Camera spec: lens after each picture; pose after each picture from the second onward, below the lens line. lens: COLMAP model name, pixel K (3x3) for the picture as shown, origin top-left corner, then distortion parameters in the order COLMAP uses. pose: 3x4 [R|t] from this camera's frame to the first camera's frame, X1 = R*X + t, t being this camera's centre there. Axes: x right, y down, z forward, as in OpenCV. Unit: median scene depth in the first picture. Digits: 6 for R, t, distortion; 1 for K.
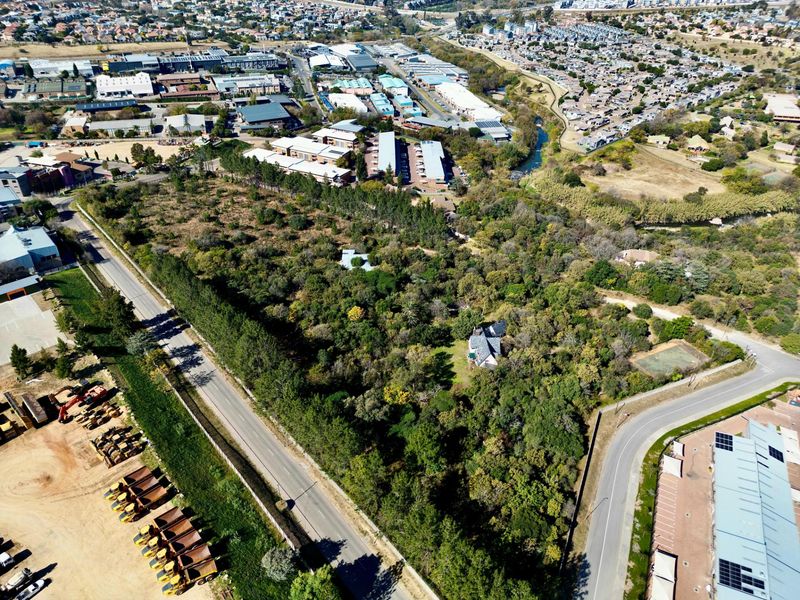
lens RADIAL K [[559.9, 0, 403.6], [0, 559.9, 296.3], [0, 0, 1]] dist [0.061865, -0.049678]
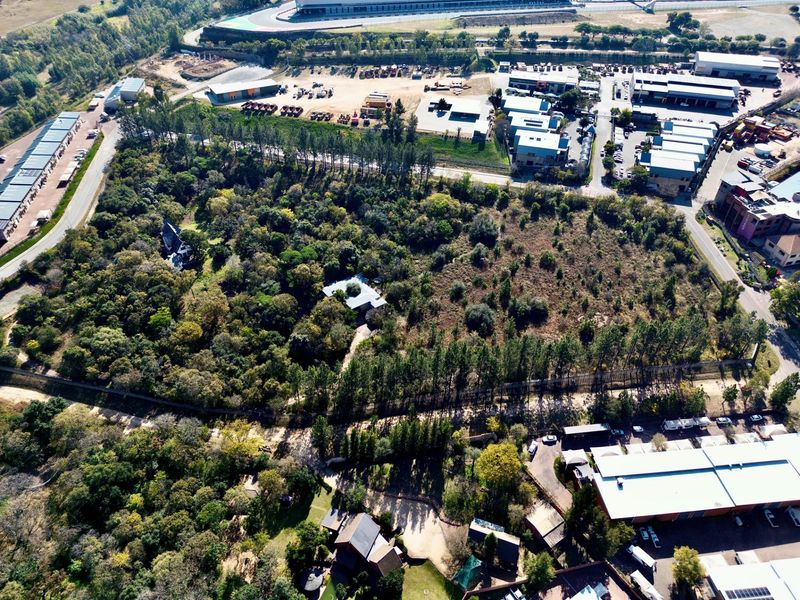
lens RADIAL K [[559.9, 0, 396.8], [0, 559.9, 296.9], [0, 0, 1]] dist [0.061865, -0.049678]
pose [[-0.842167, 0.322858, -0.431877, 0.129741], [-0.316642, 0.352186, 0.880740, -0.453358], [0.436454, 0.878481, -0.194369, 0.641976]]
